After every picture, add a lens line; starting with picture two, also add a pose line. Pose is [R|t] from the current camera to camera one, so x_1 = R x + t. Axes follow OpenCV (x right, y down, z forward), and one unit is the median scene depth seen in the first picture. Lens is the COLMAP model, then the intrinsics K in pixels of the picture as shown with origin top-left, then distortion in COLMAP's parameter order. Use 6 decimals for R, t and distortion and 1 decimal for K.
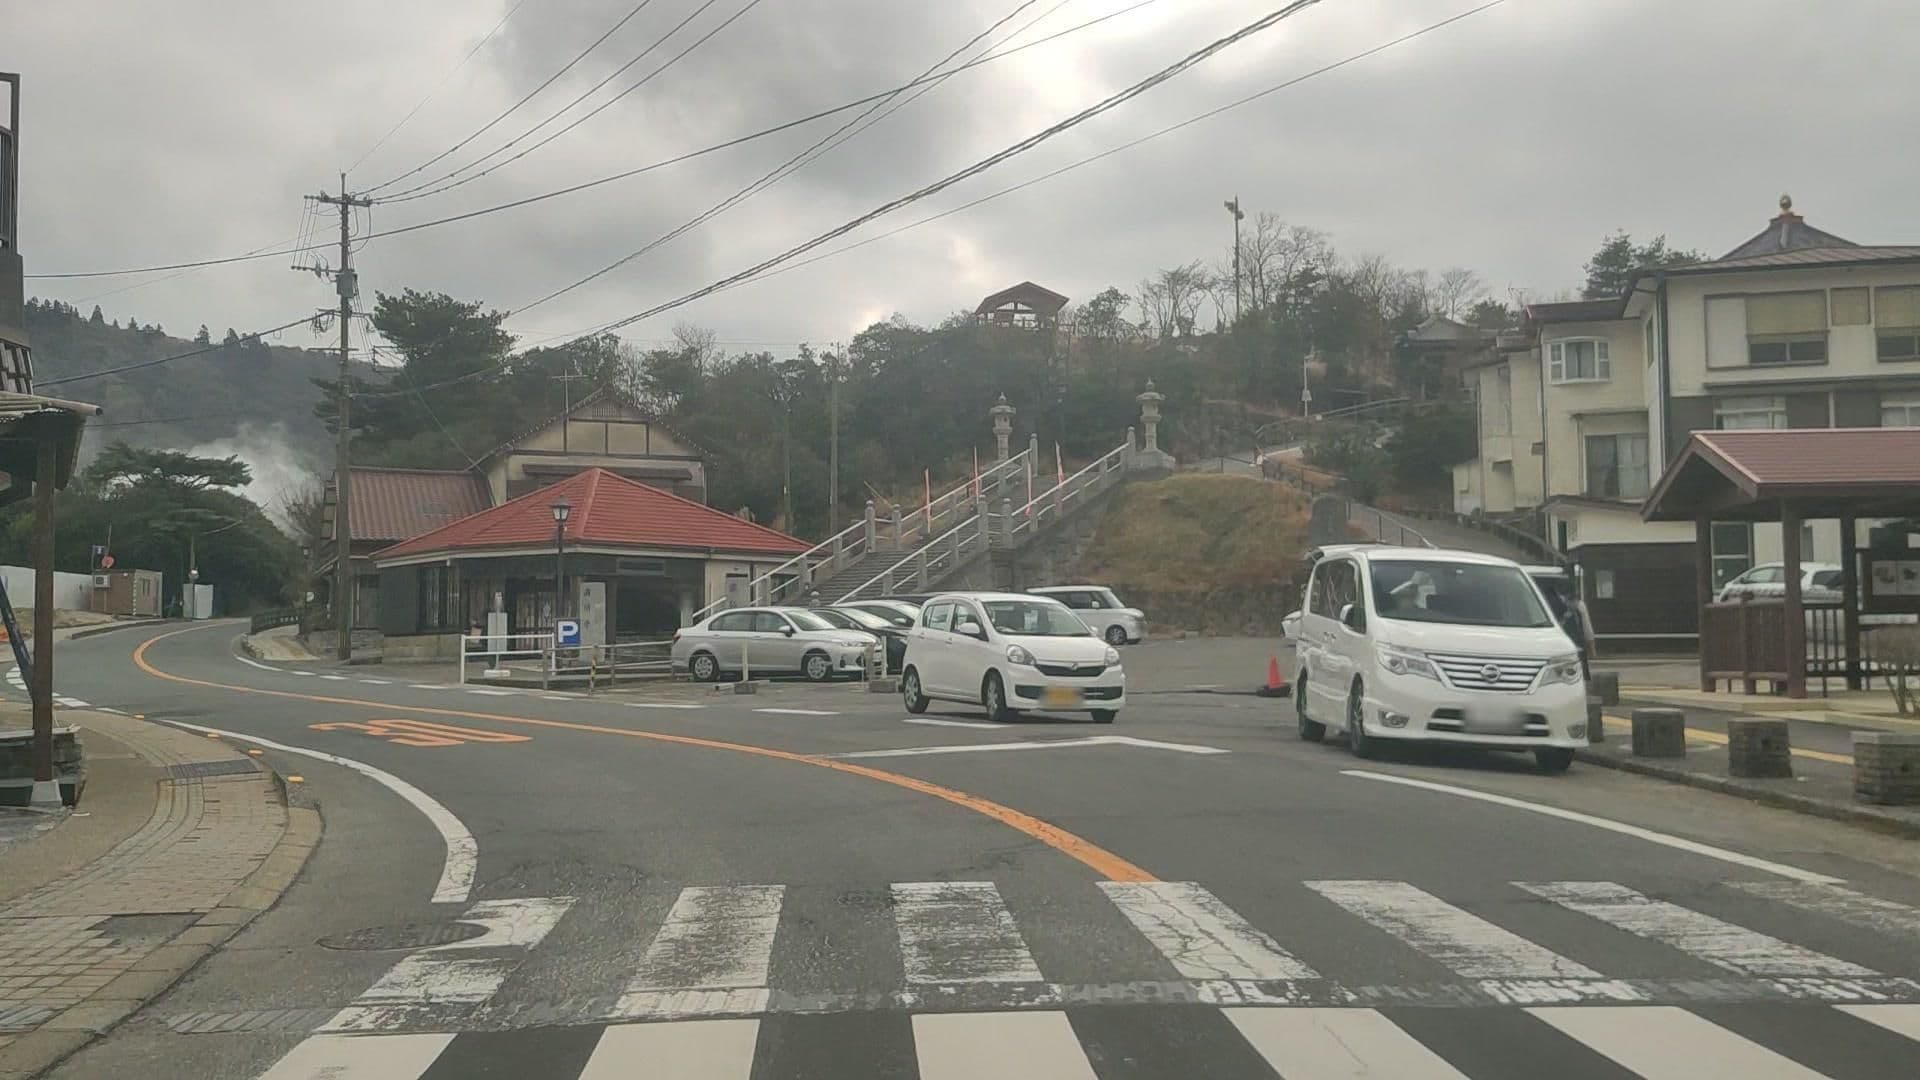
lens RADIAL K [[1646.0, 0, 932.4], [0, 1646.0, 576.9], [0, 0, 1]] dist [0.143762, -0.351433]
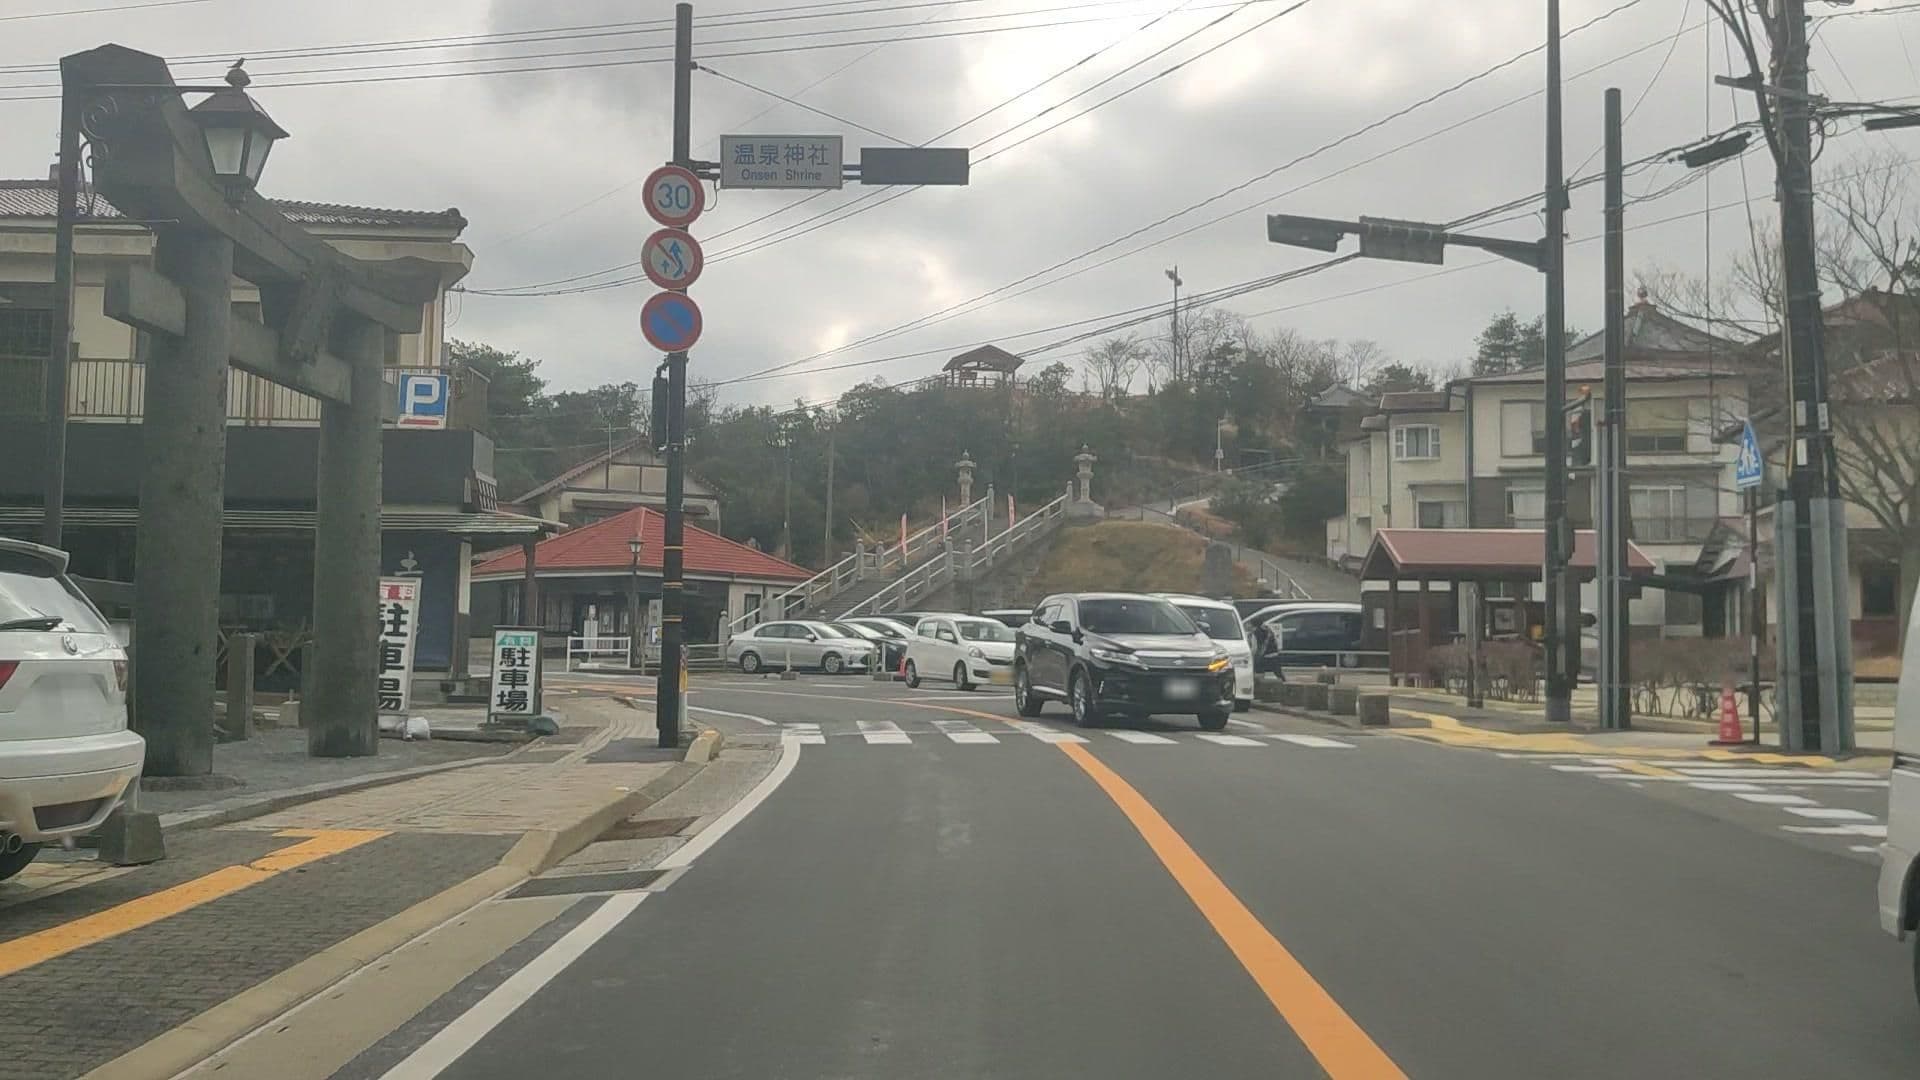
lens RADIAL K [[1646.0, 0, 932.4], [0, 1646.0, 576.9], [0, 0, 1]] dist [0.143762, -0.351433]
pose [[0.999394, 0.023225, 0.025912, -0.012573], [-0.022951, 0.999678, -0.010846, -0.003797], [-0.026156, 0.010245, 0.999605, -0.230459]]
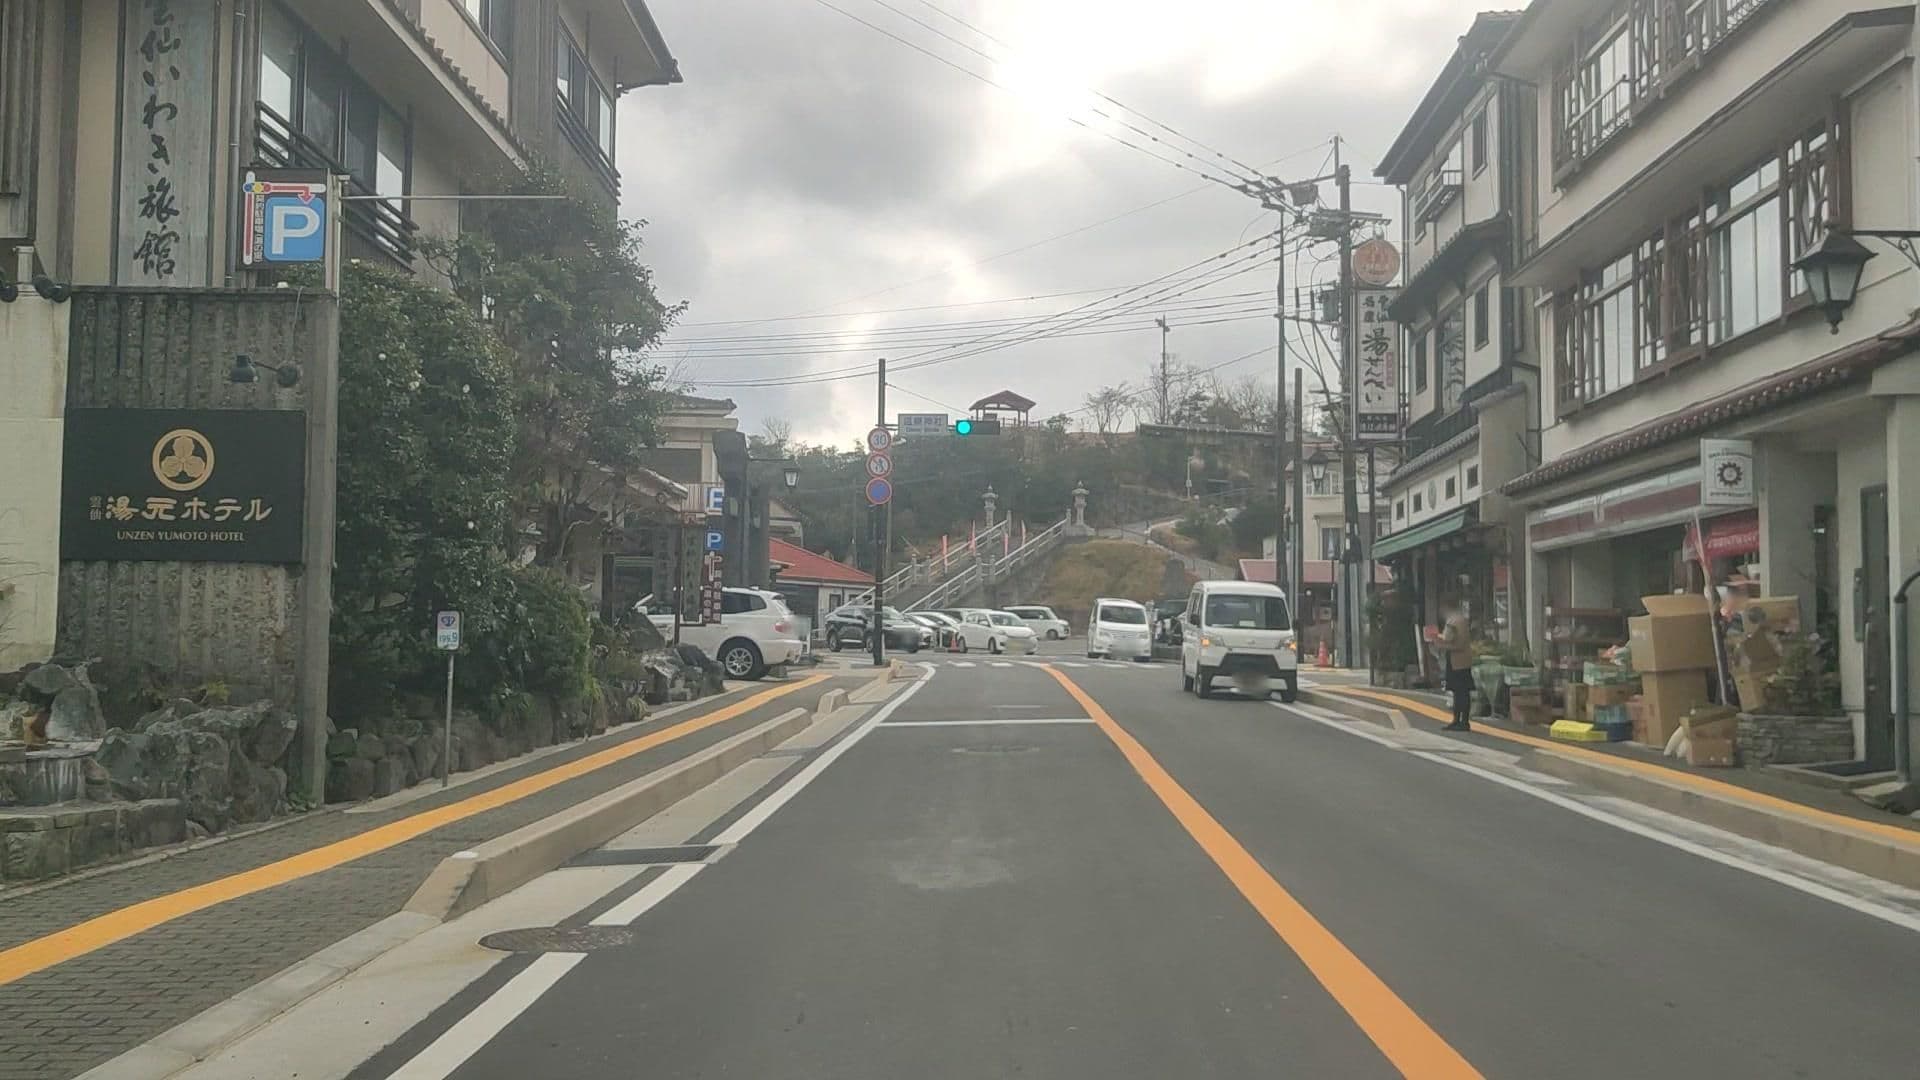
lens RADIAL K [[1663.2, 0, 914.9], [0, 1663.2, 499.0], [0, 0, 1]] dist [0.081741, -0.000088]
pose [[0.999702, 0.024080, 0.004042, -0.039248], [-0.023832, 0.998305, -0.053095, -0.009692], [-0.005314, 0.052983, 0.998581, -0.653820]]
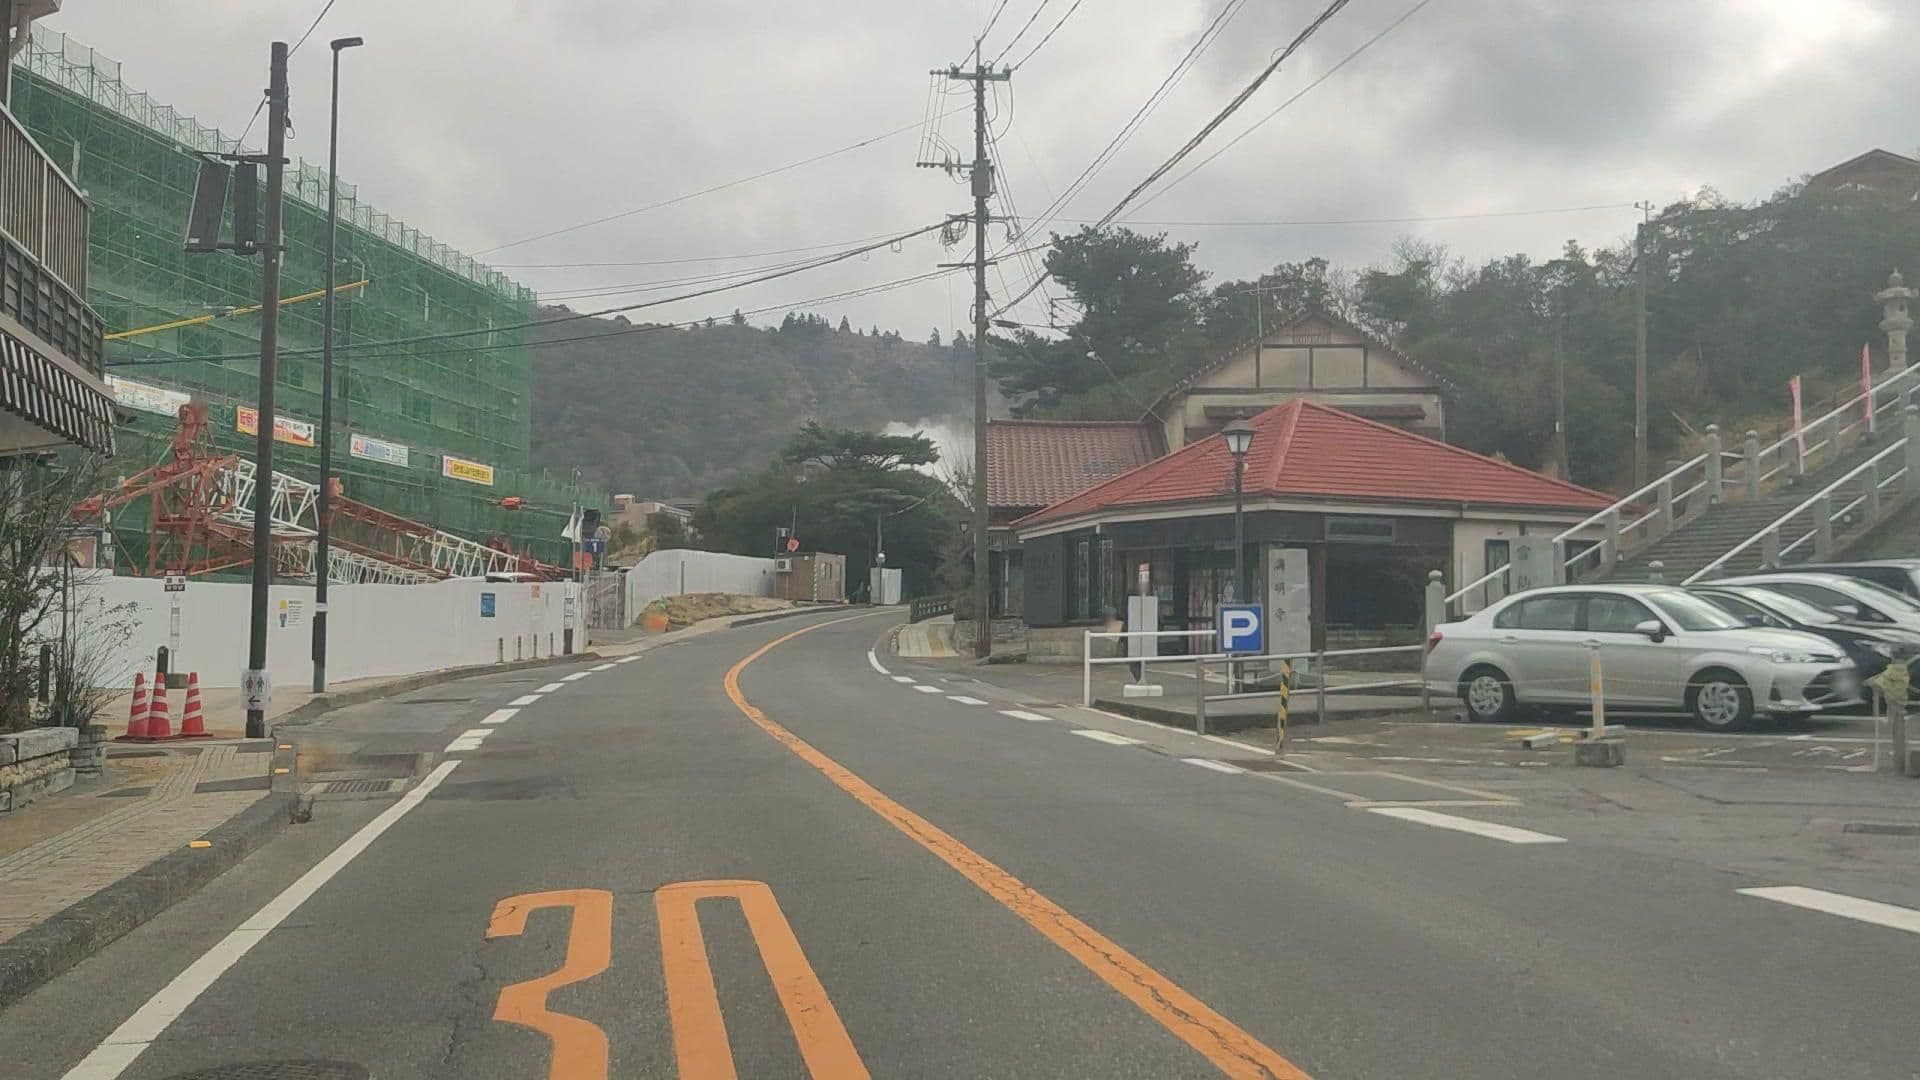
lens RADIAL K [[1667.3, 0, 962.8], [0, 1667.3, 592.1], [0, 0, 1]] dist [-0.007208, -0.087766]
pose [[0.920058, -0.002756, -0.391773, -0.046693], [0.009687, 0.999830, 0.015716, 0.005871], [0.391663, -0.018255, 0.919928, 0.243010]]
